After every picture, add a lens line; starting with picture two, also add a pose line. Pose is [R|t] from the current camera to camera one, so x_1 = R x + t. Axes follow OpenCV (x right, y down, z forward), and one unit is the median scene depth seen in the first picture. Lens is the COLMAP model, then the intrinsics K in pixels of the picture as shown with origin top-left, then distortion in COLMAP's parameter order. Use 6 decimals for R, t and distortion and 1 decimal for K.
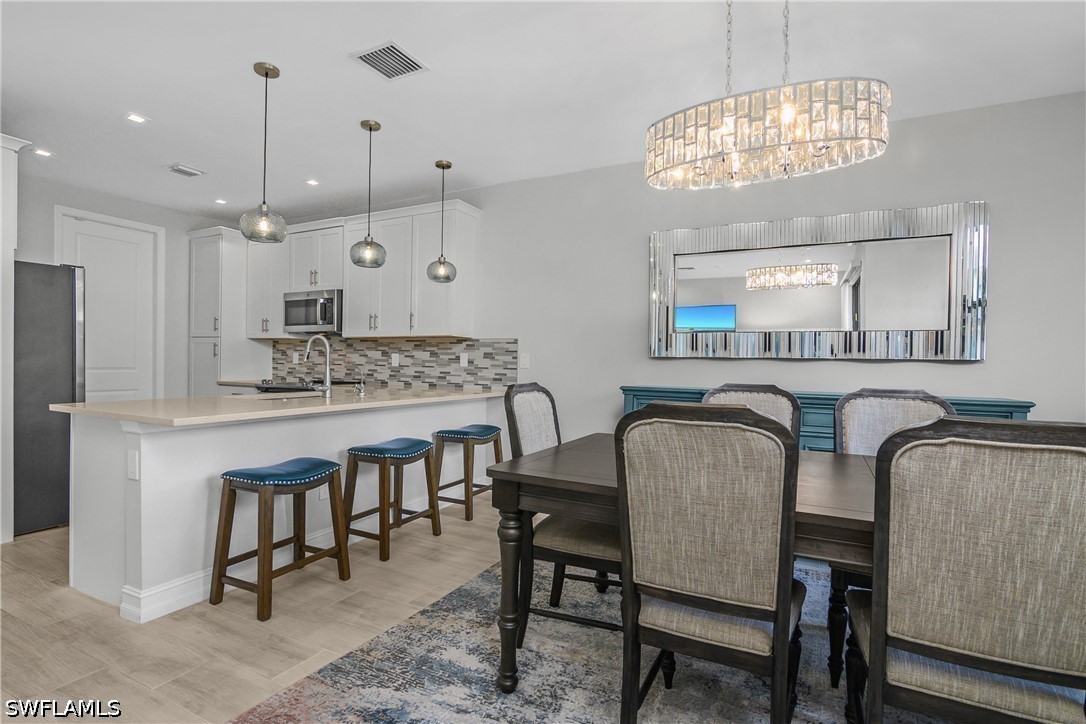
lens RADIAL K [[532.6, 0, 533.8], [0, 532.6, 367.3], [0, 0, 1]] dist [-0.017289, 0.000245]
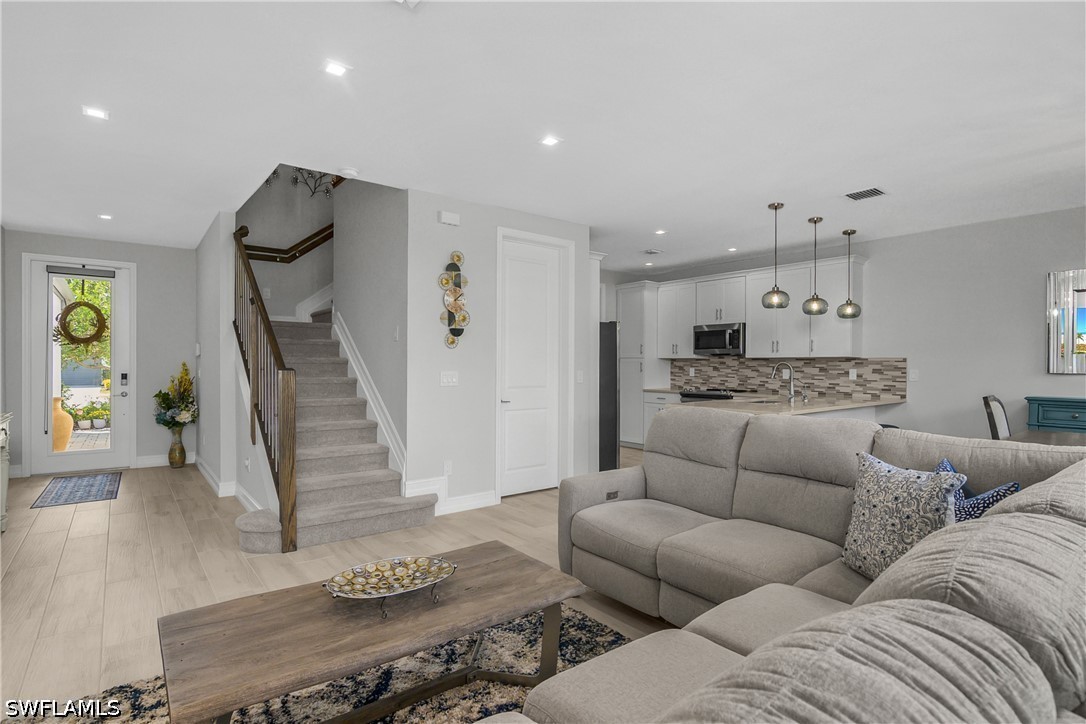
lens RADIAL K [[541.1, 0, 545.8], [0, 541.1, 367.5], [0, 0, 1]] dist [-0.020277, 0.000277]
pose [[0.914502, -0.009279, -0.404474, -0.272357], [0.006083, 0.999939, -0.009186, -0.022100], [0.404535, 0.005940, 0.914503, -0.477004]]
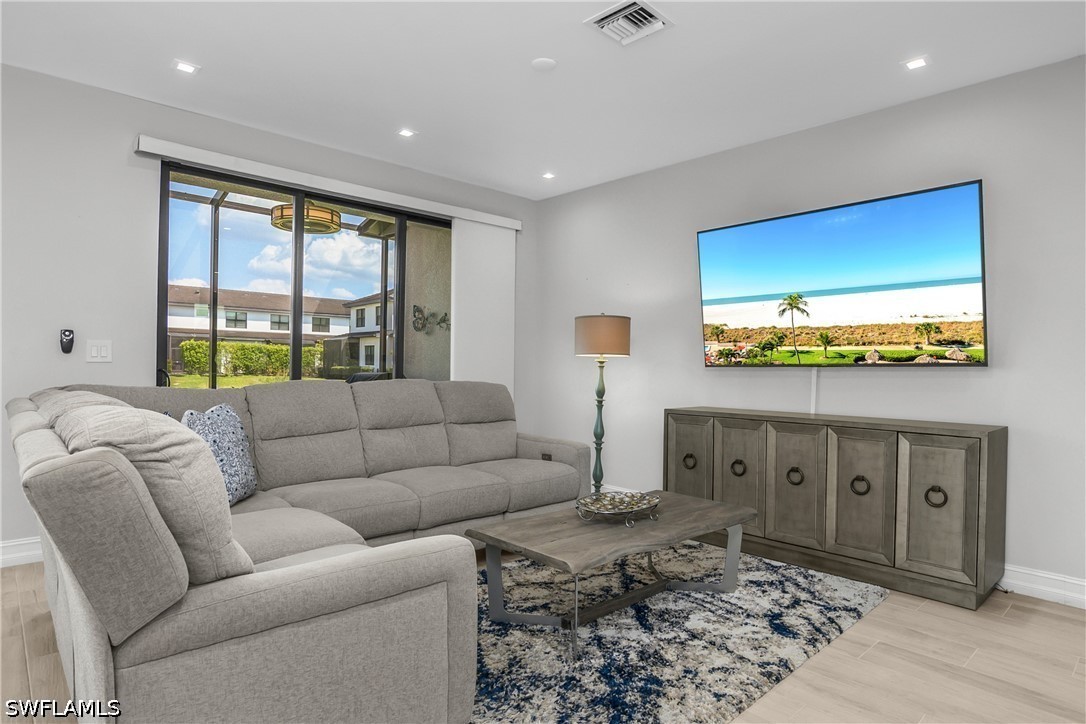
lens RADIAL K [[610.3, 0, 539.1], [0, 610.3, 369.1], [0, 0, 1]] dist [-0.044151, -0.000272]
pose [[-0.942858, -0.031646, 0.331687, -0.637770], [-0.028706, 0.999493, 0.013761, -0.004306], [-0.331955, 0.003453, -0.943289, 0.372047]]
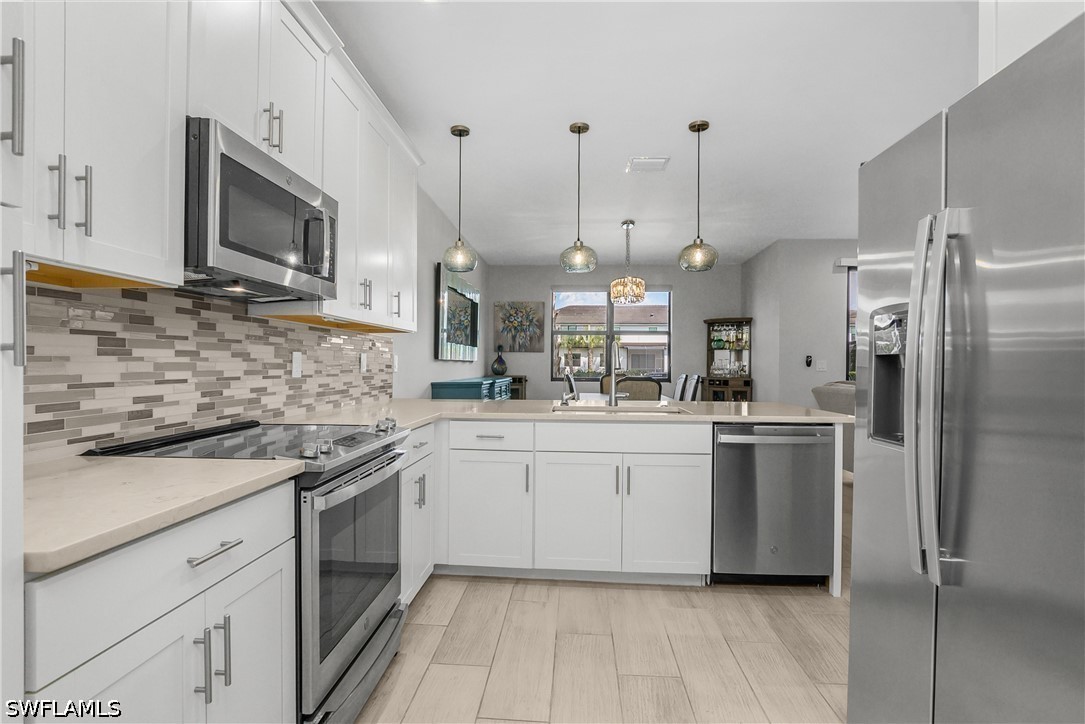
lens RADIAL K [[549.2, 0, 526.9], [0, 549.2, 372.5], [0, 0, 1]] dist [-0.002351, -0.000158]
pose [[-0.389269, -0.030936, 0.920605, -0.842066], [-0.002992, 0.999473, 0.032321, -0.024755], [-0.921119, 0.009827, -0.389156, 1.032671]]
